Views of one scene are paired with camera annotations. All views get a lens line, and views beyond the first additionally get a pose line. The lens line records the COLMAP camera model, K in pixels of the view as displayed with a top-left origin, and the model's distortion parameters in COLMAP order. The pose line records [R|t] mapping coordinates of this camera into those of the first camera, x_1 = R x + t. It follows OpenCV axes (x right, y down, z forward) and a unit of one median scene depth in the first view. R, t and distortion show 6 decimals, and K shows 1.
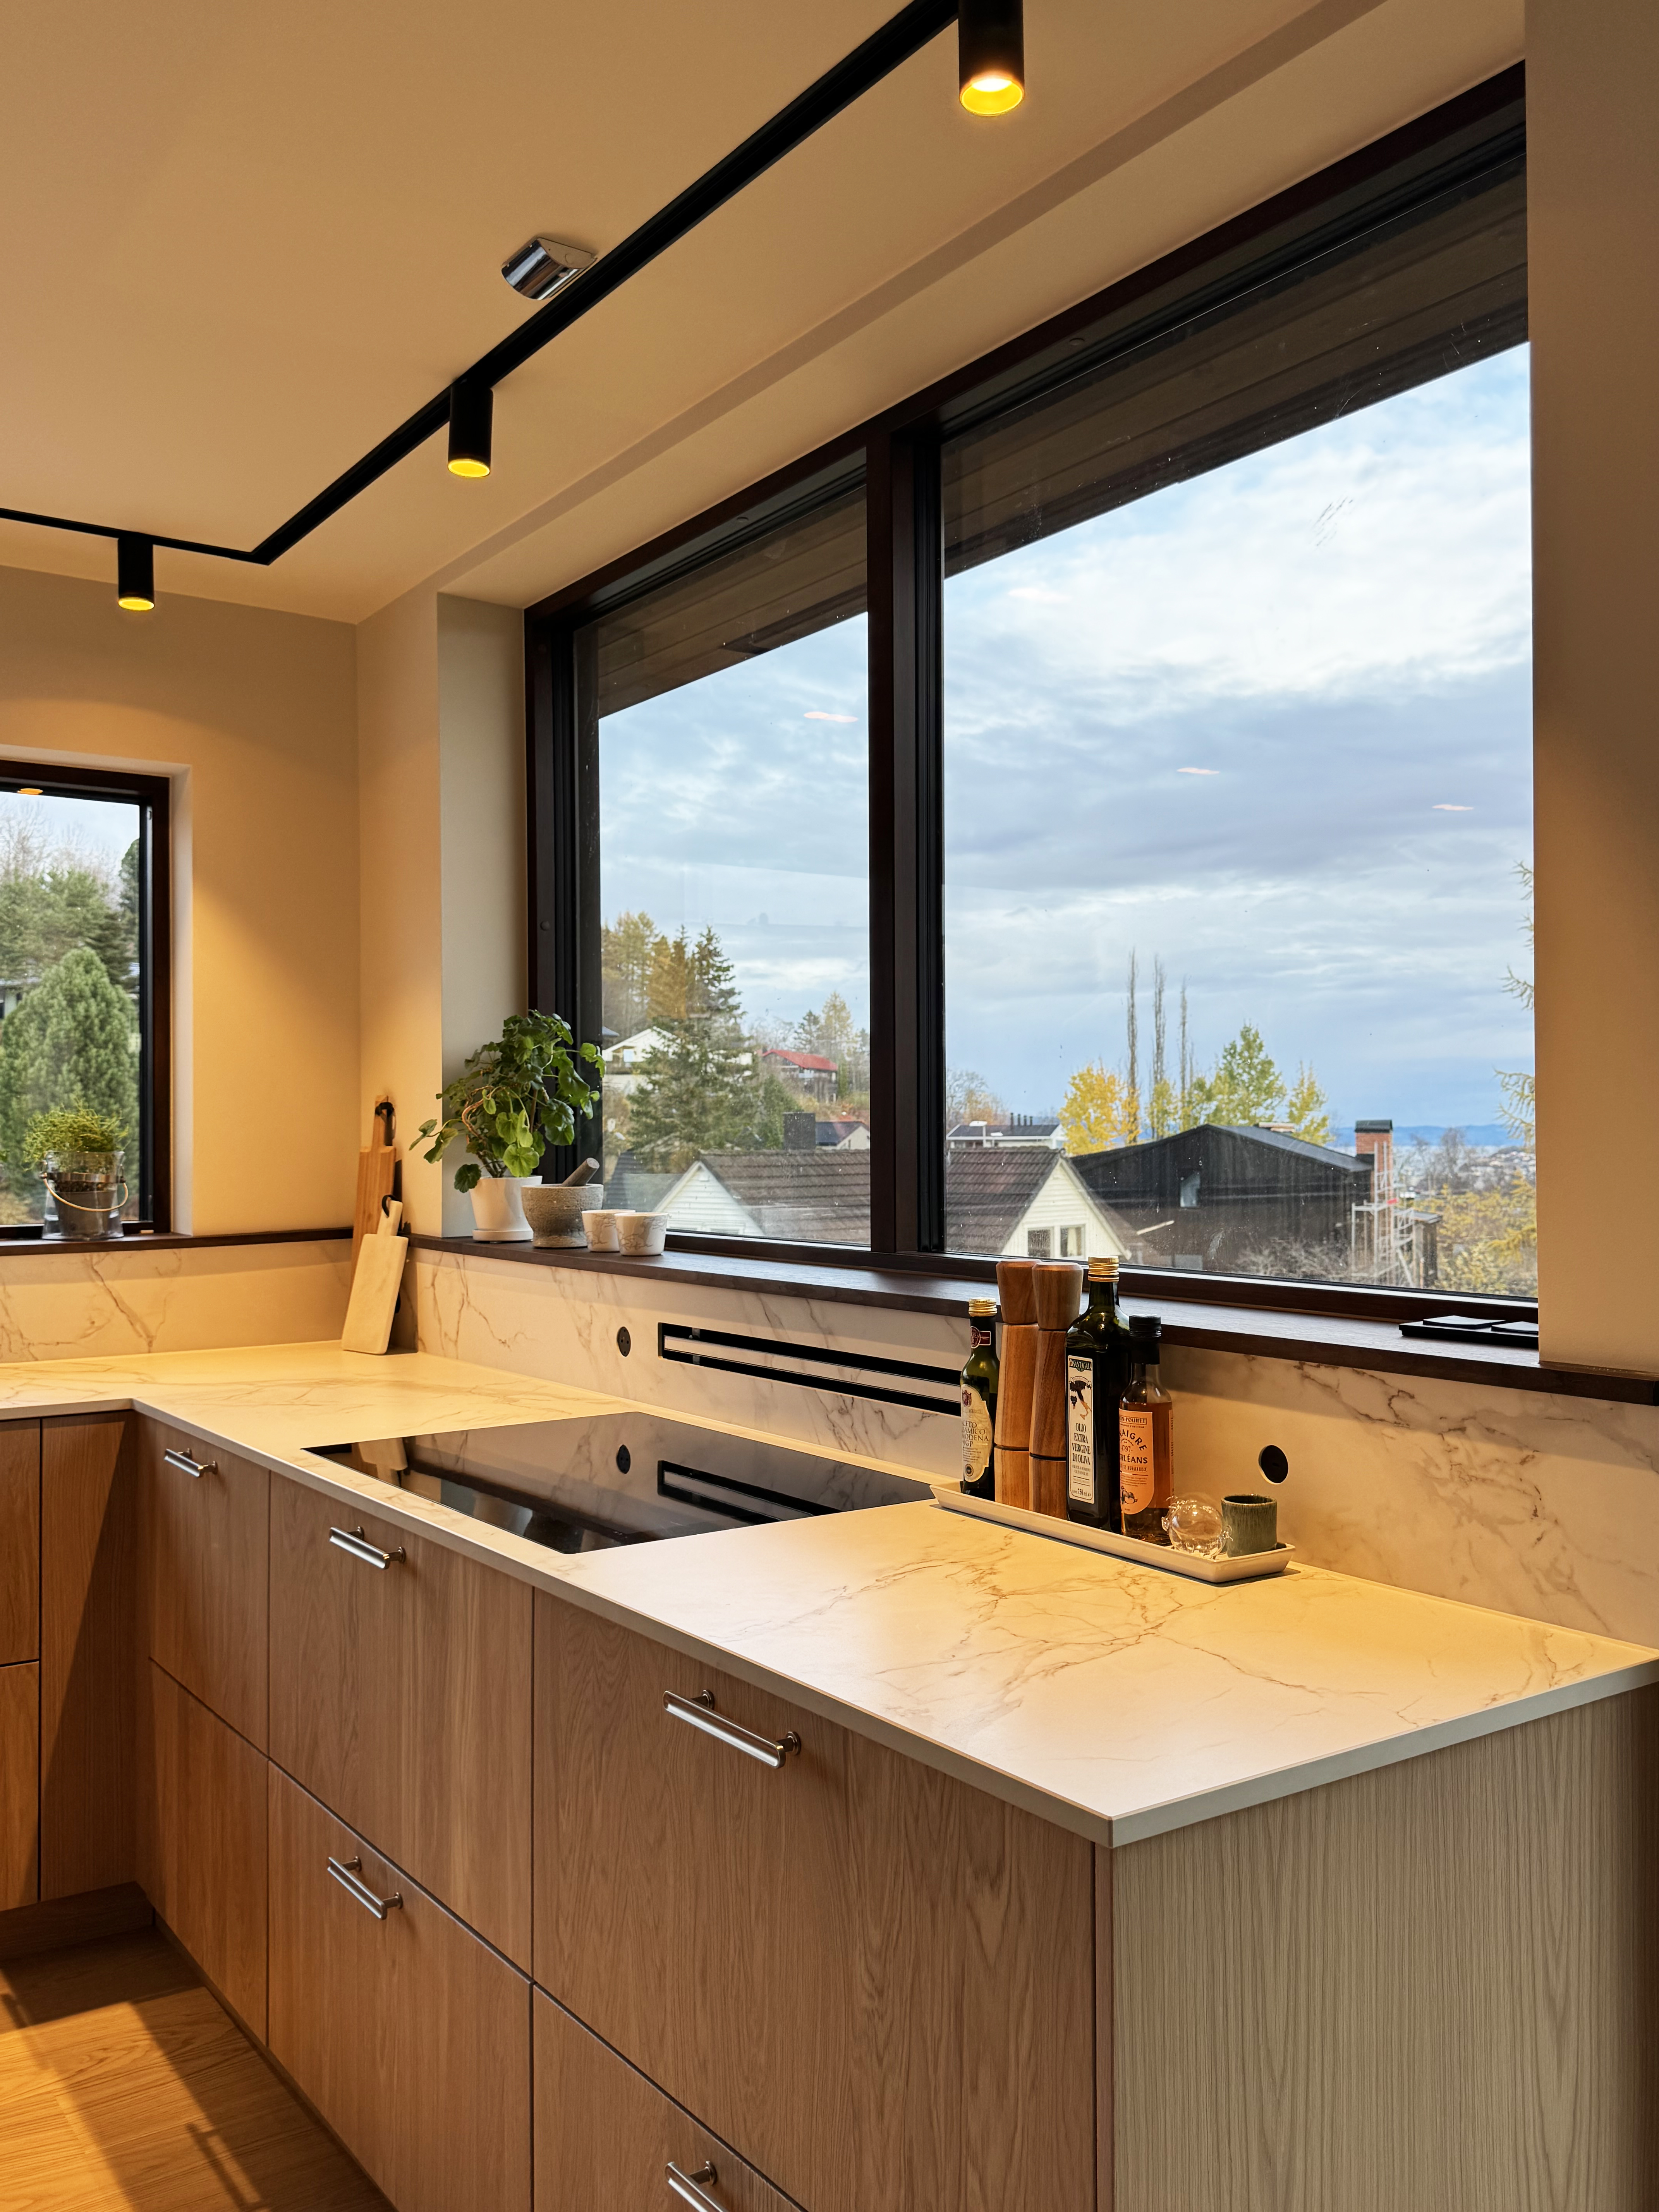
lens RADIAL K [[1823.3, 0, 829.5], [0, 1823.3, 1106.0], [0, 0, 1]] dist [0.063090, -0.006746]
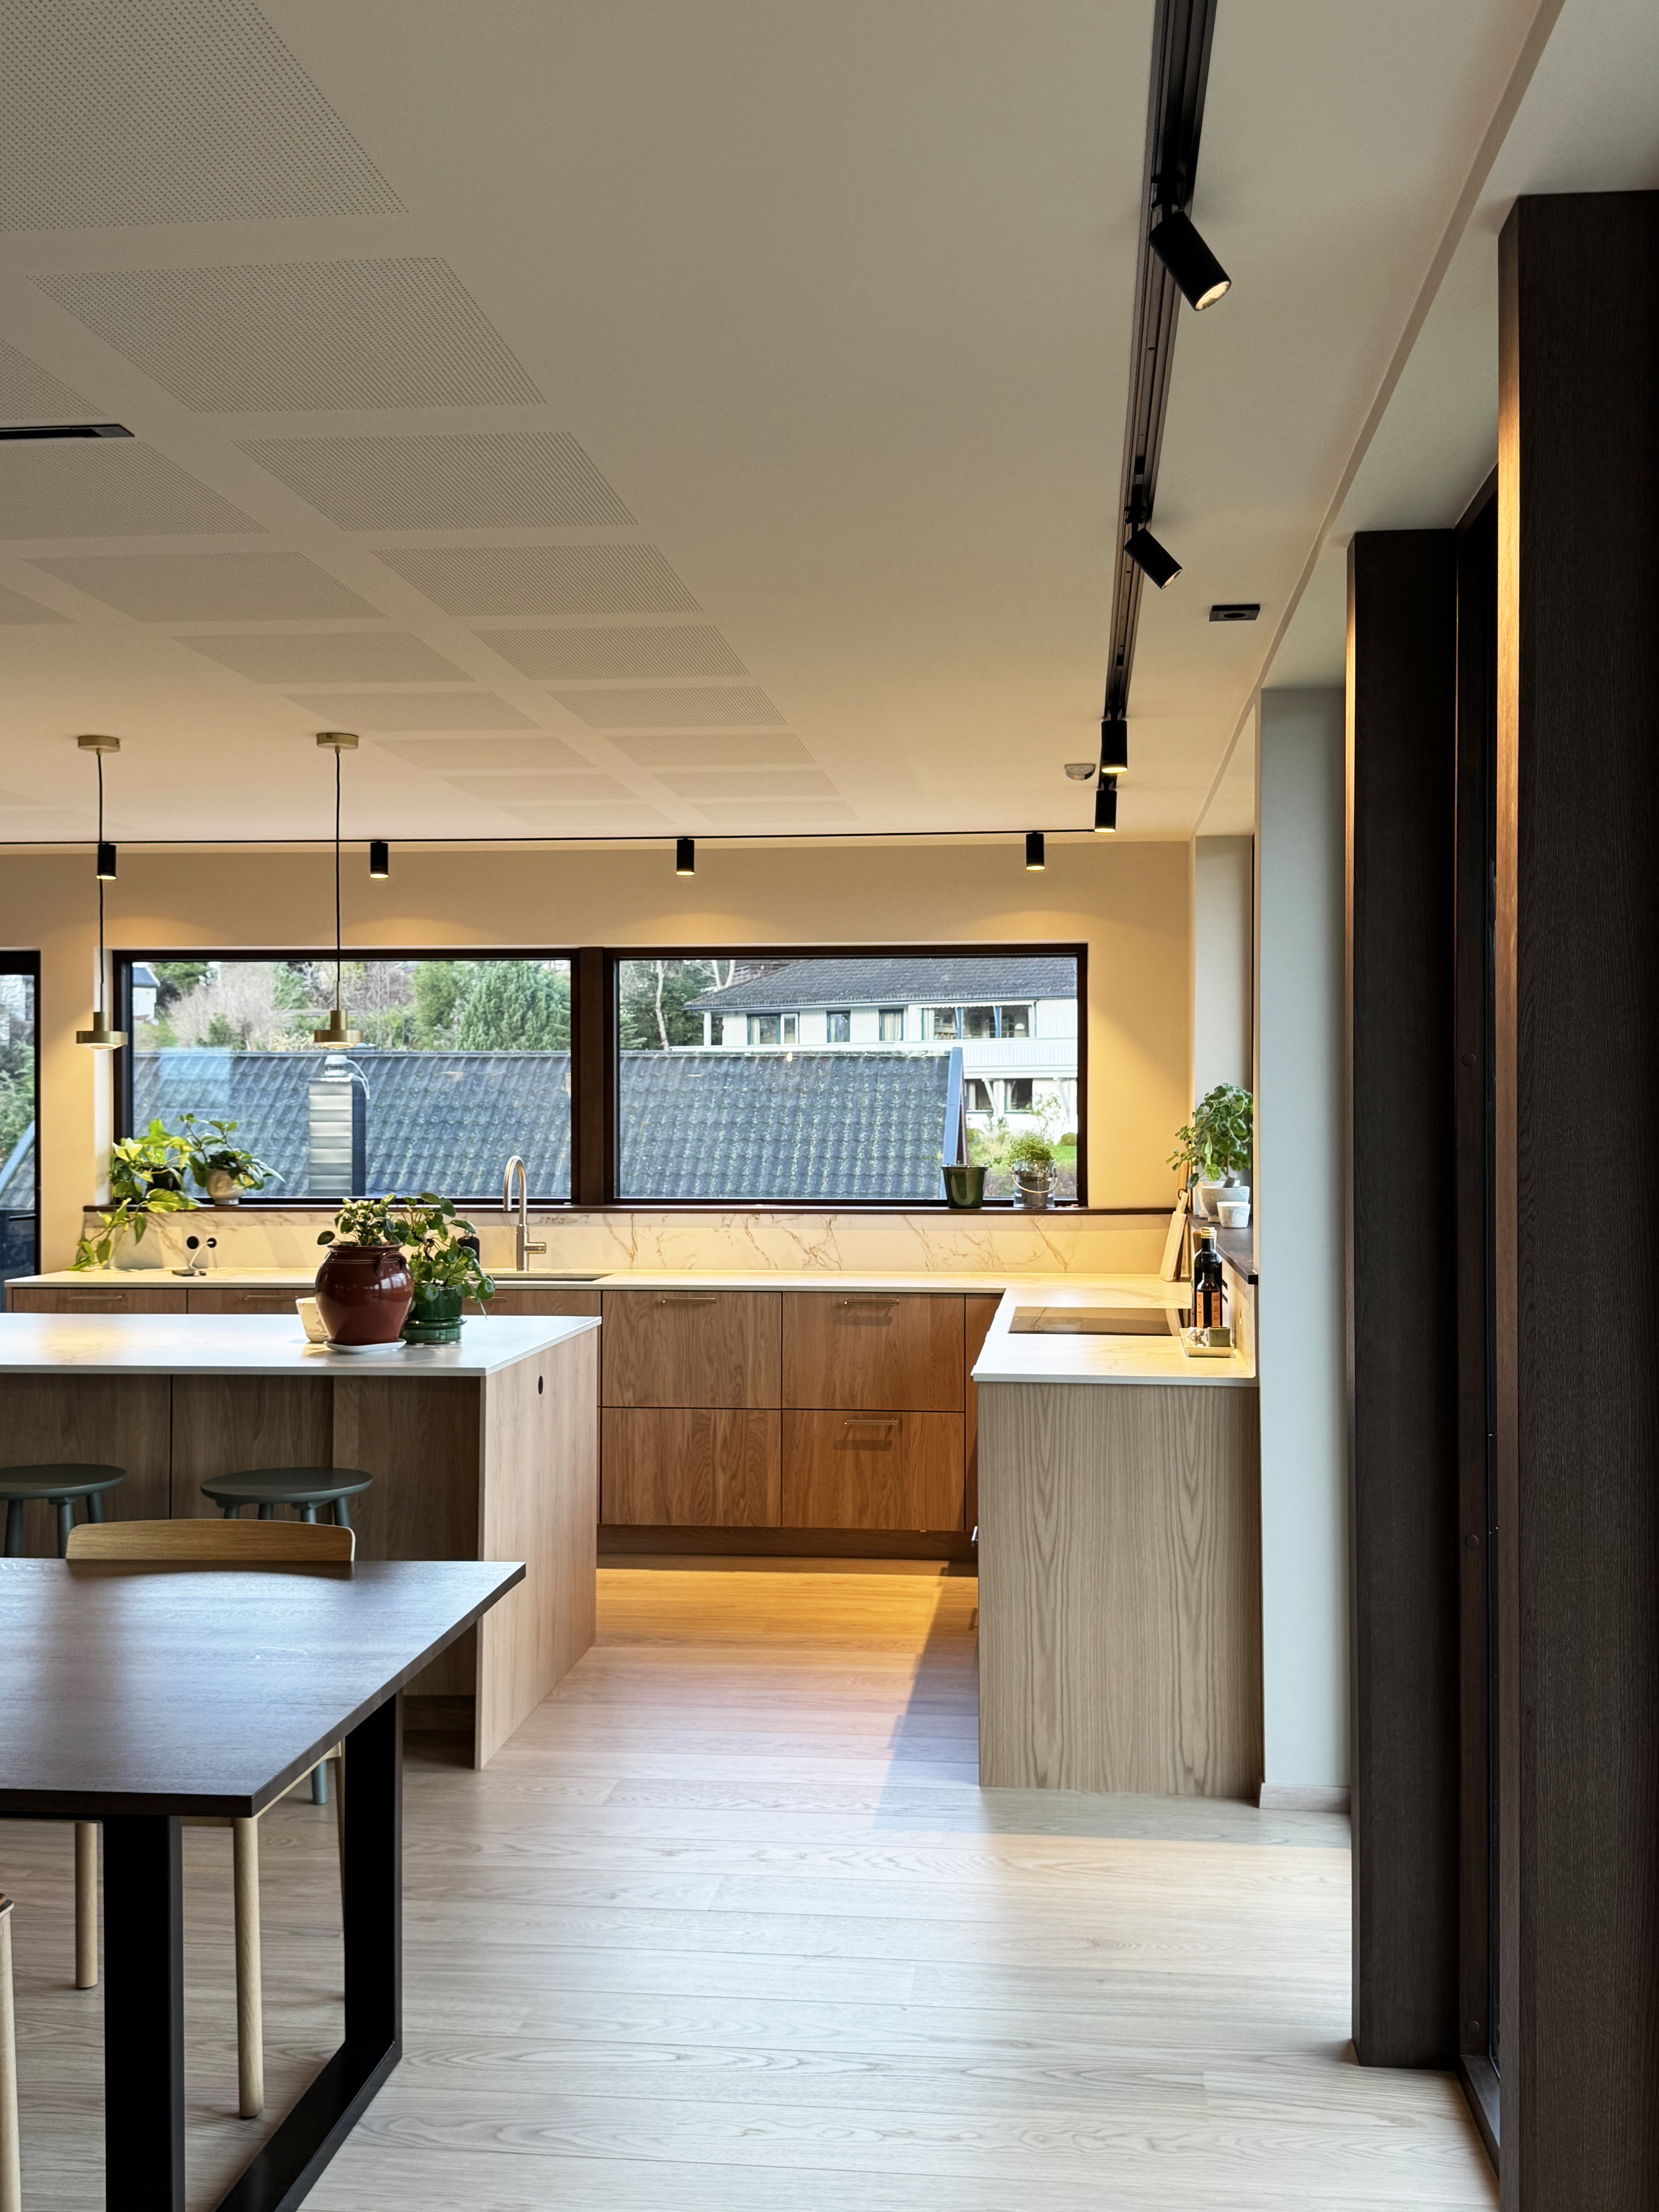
lens RADIAL K [[2181.9, 0, 829.5], [0, 2181.9, 1106.0], [0, 0, 1]] dist [0.151712, -0.003374]
pose [[0.745511, 0.003760, -0.666482, 0.880884], [0.007247, 0.999879, 0.013747, -0.059131], [0.666454, -0.015078, 0.745394, -0.737420]]
